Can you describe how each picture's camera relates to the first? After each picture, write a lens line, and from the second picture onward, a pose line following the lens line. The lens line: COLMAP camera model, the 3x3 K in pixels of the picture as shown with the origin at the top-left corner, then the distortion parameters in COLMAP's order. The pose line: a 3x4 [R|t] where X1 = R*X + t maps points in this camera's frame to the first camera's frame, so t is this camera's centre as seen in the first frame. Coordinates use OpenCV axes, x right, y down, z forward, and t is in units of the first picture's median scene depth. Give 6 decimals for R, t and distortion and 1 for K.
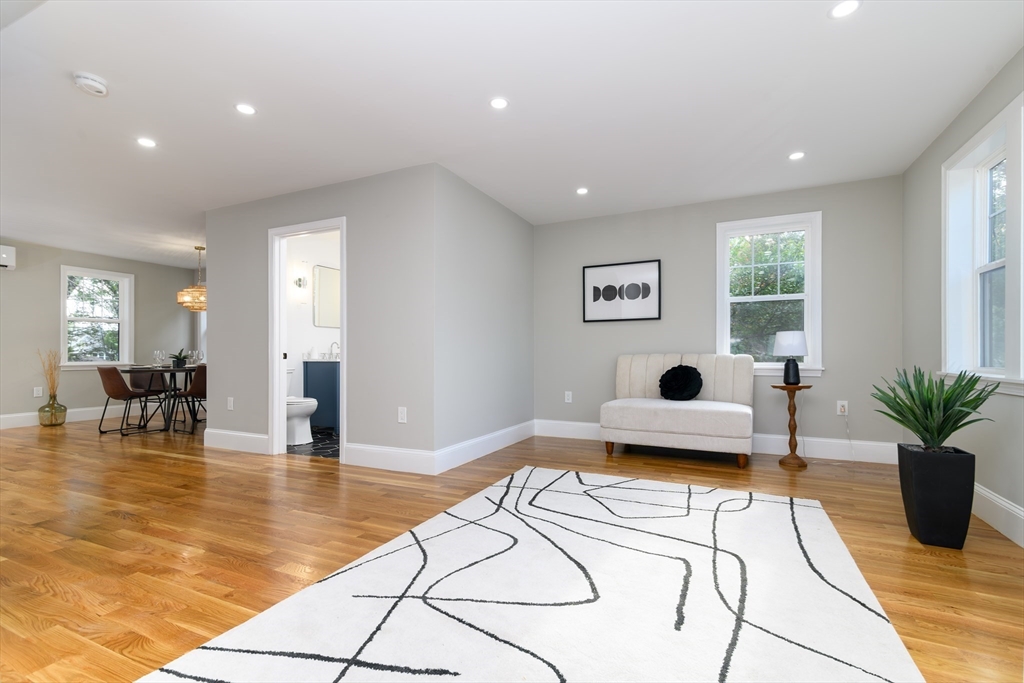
lens RADIAL K [[466.4, 0, 512.0], [0, 466.4, 341.5], [0, 0, 1]] dist [0.001494, 0.000132]
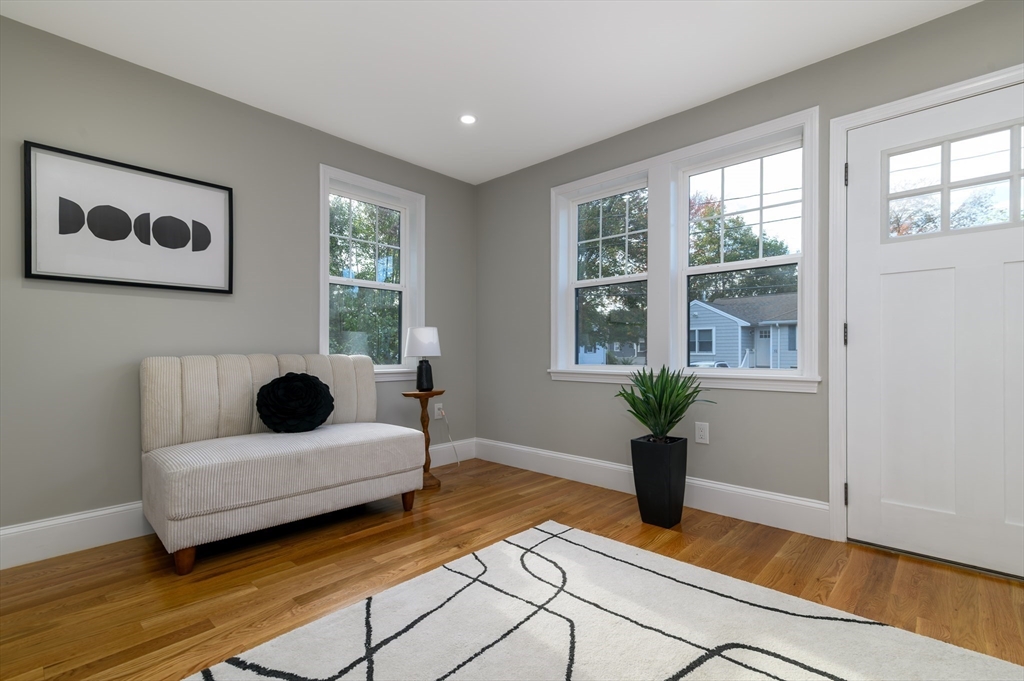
lens RADIAL K [[463.9, 0, 510.0], [0, 463.9, 354.9], [0, 0, 1]] dist [0.009531, -0.000010]
pose [[0.312858, 0.006704, 0.949776, -0.120466], [-0.008617, 0.999954, -0.004220, 0.028015], [-0.949761, -0.006864, 0.312901, 0.543134]]
